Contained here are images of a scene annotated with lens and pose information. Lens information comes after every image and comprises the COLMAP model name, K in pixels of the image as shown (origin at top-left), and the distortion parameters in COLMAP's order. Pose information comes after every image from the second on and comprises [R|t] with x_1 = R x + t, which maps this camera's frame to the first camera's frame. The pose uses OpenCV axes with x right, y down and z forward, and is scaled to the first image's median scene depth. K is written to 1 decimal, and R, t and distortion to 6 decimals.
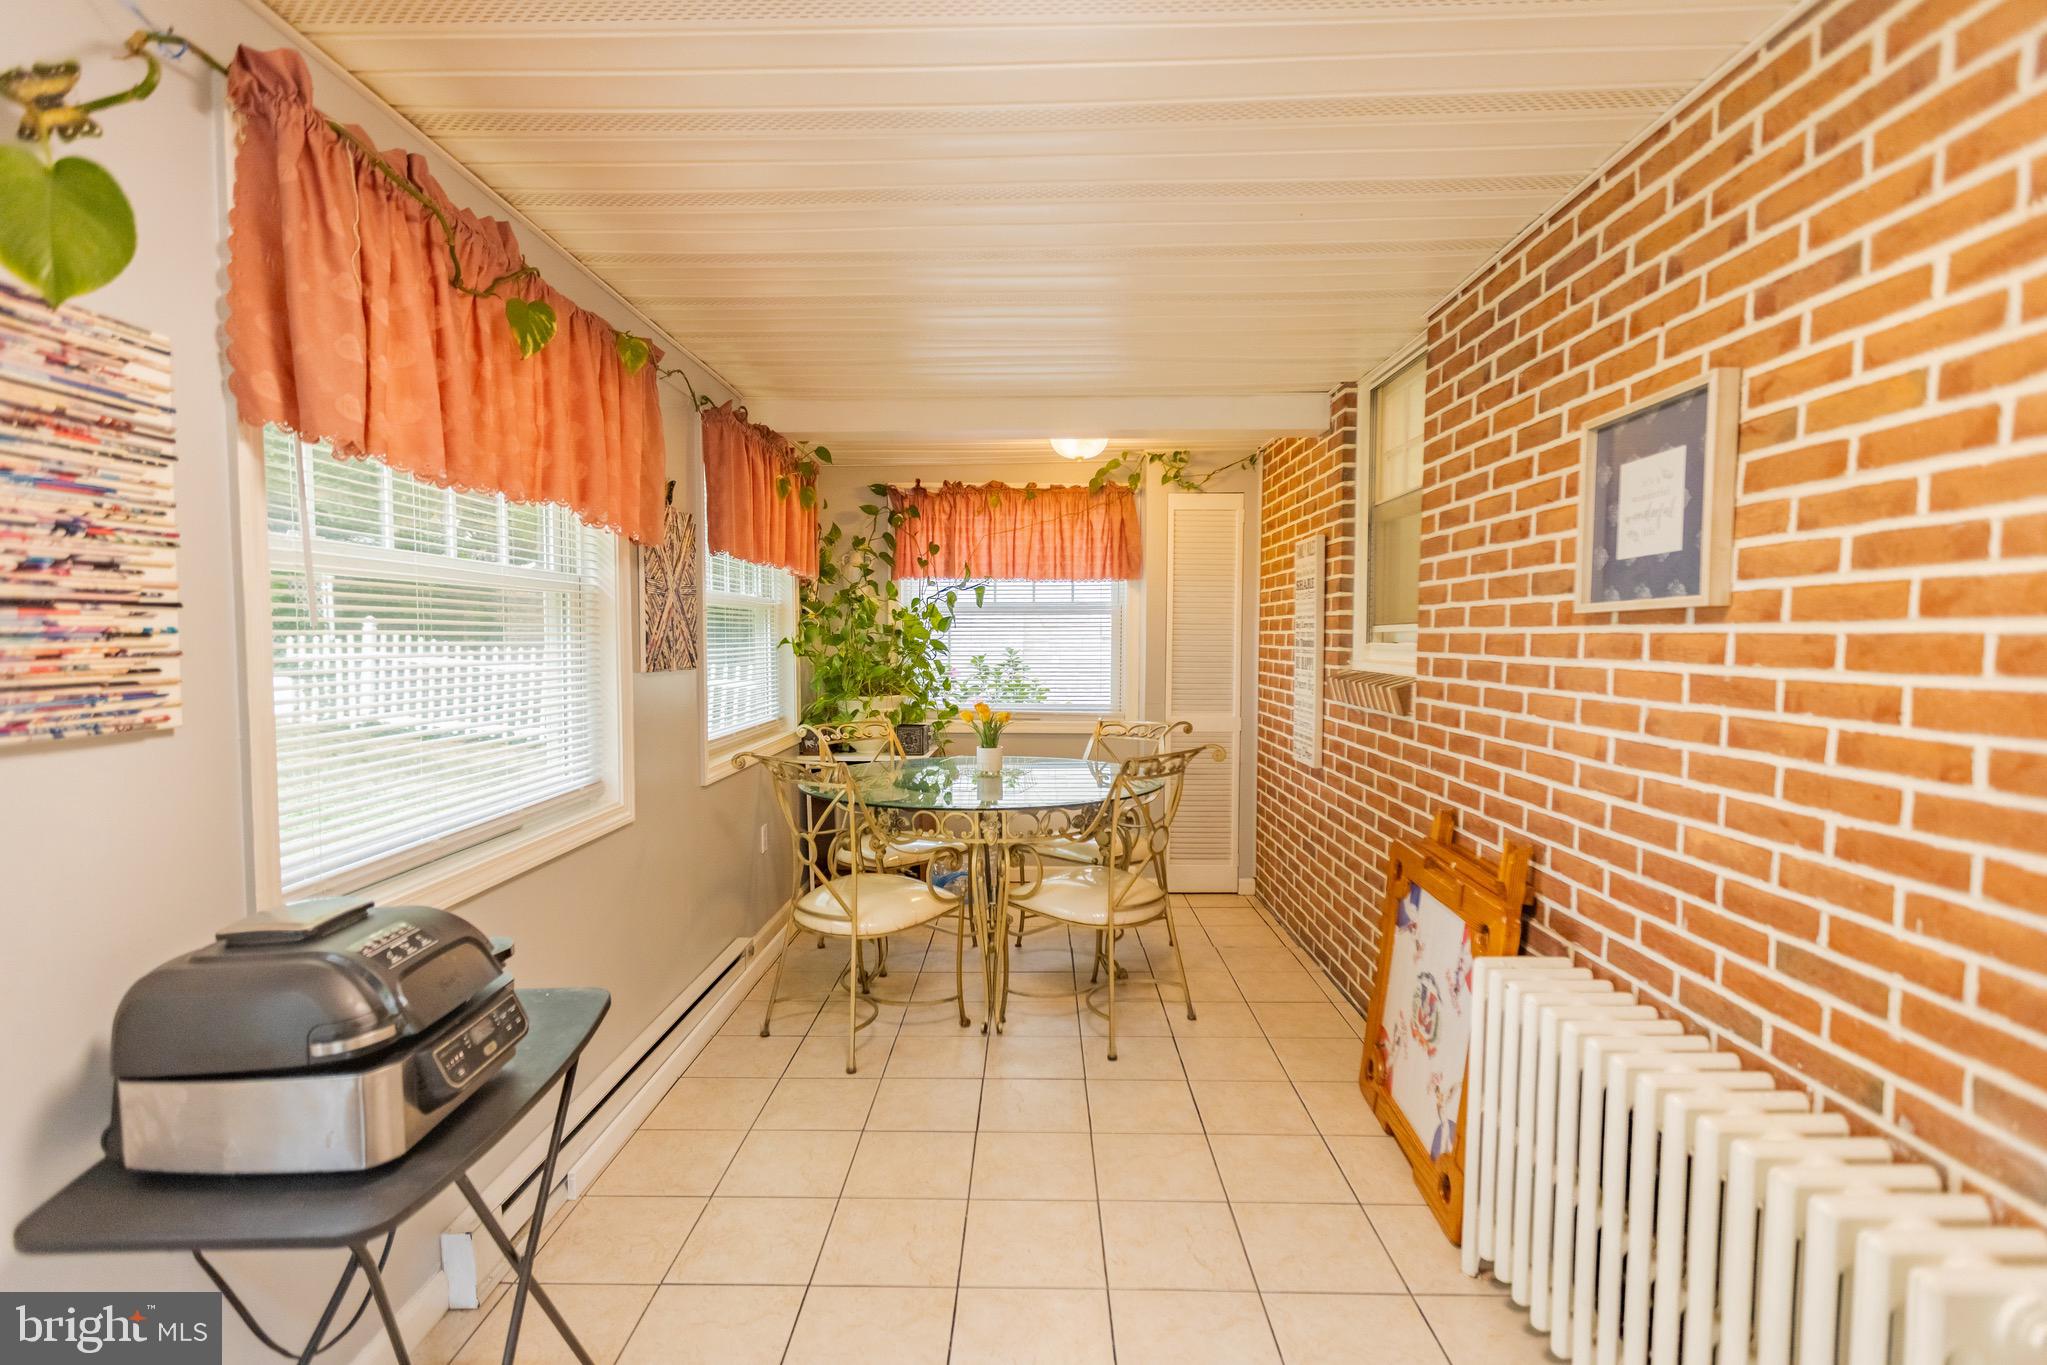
lens RADIAL K [[965.1, 0, 1027.5], [0, 965.1, 685.6], [0, 0, 1]] dist [-0.001370, -0.000206]
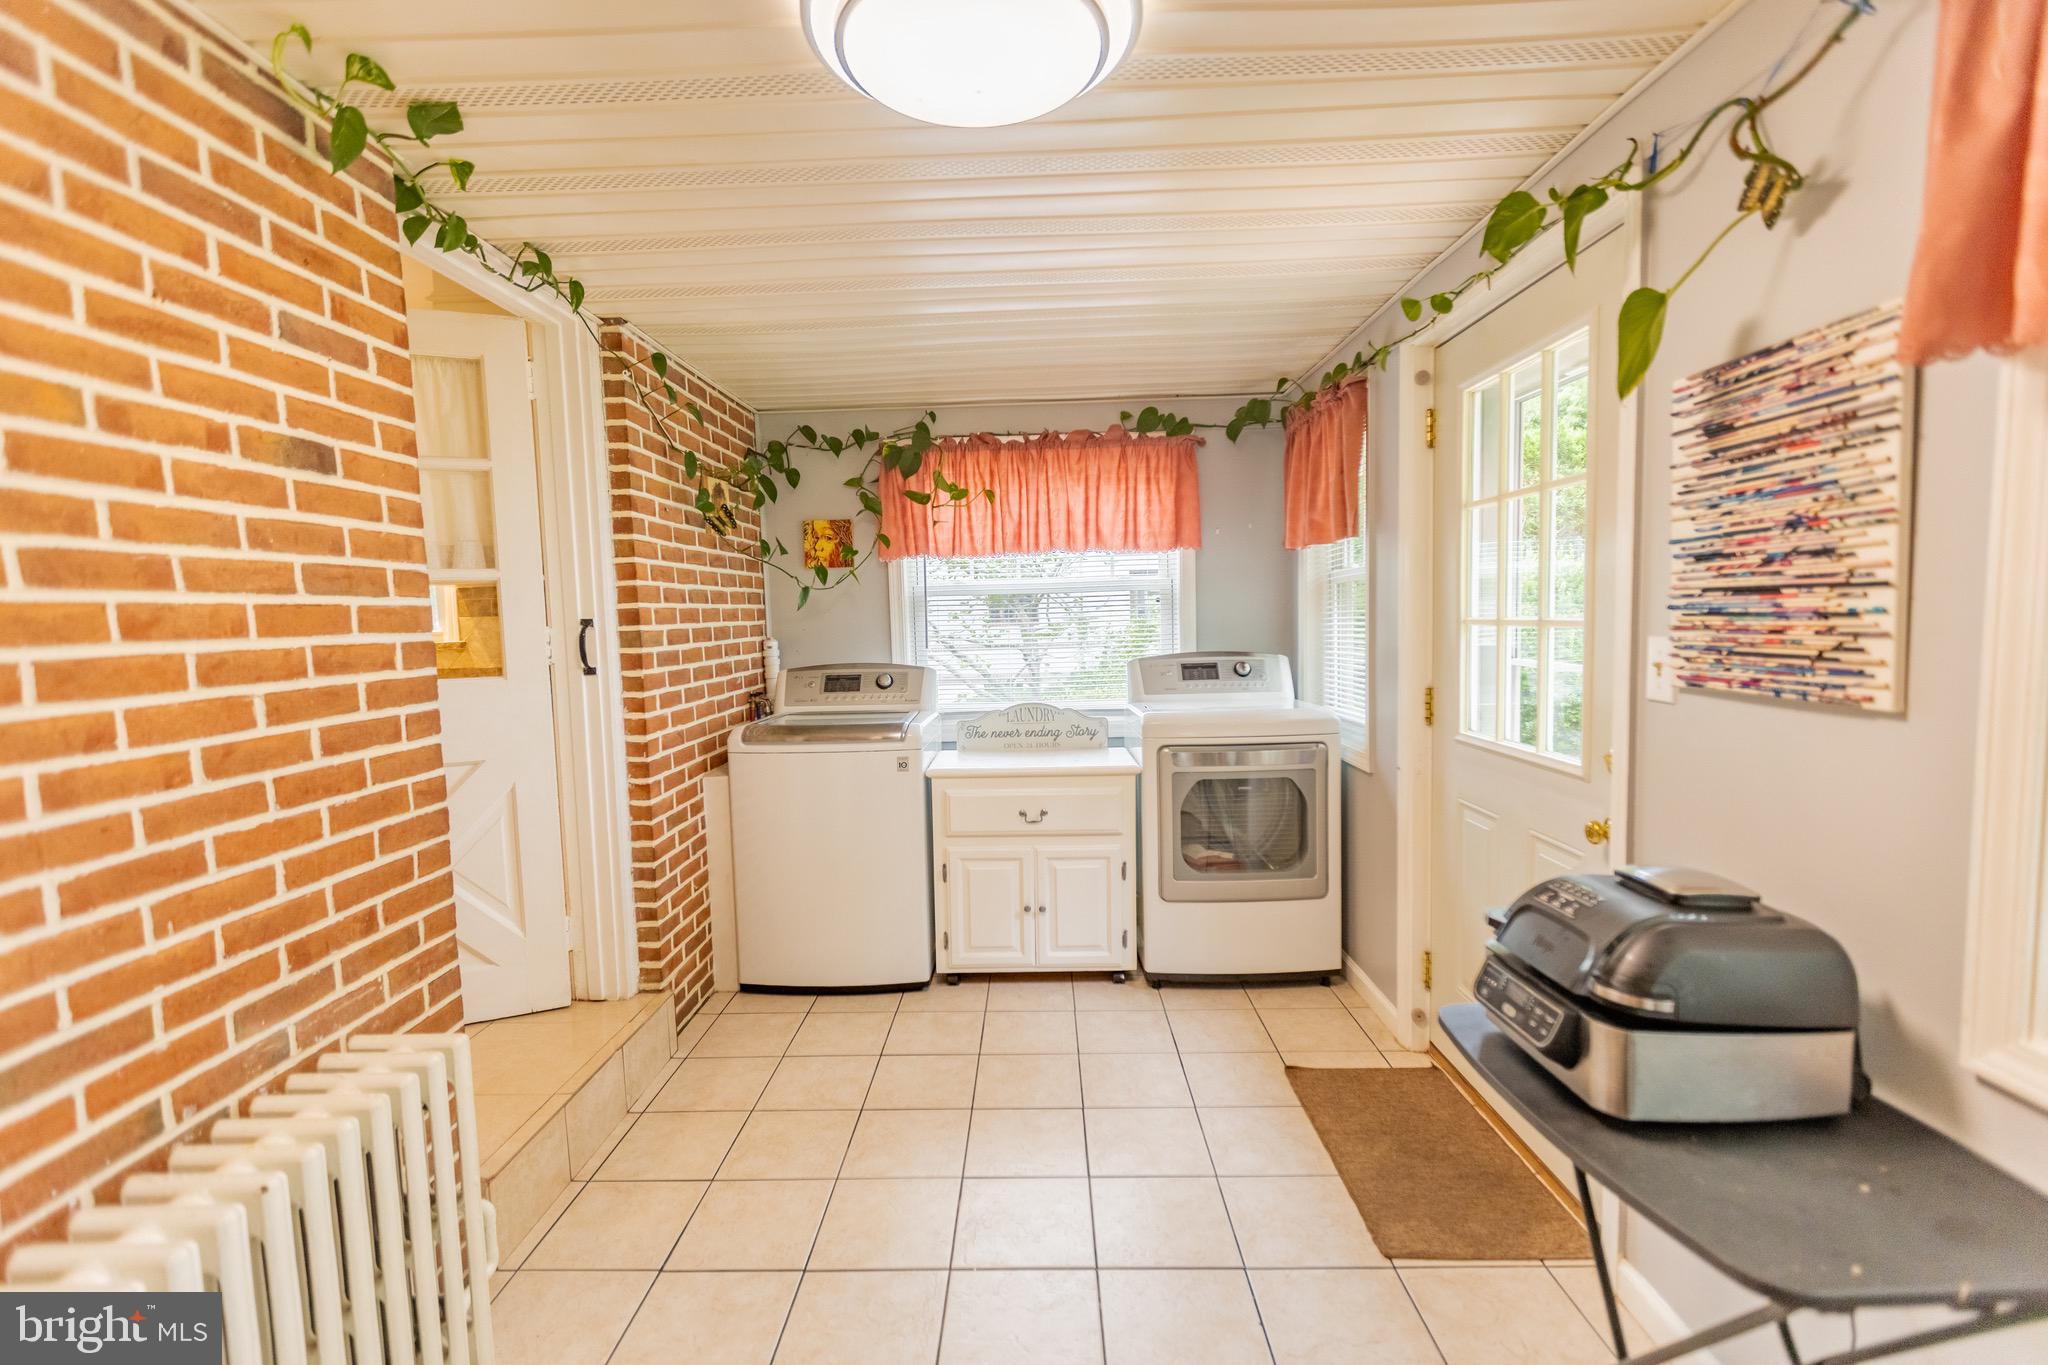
lens RADIAL K [[965.6, 0, 1028.0], [0, 965.6, 685.6], [0, 0, 1]] dist [-0.001370, -0.000206]
pose [[-0.999640, 0.023958, 0.012047, -0.048332], [0.025321, 0.991197, 0.129952, -0.140793], [-0.008828, 0.130210, -0.991447, 2.147351]]
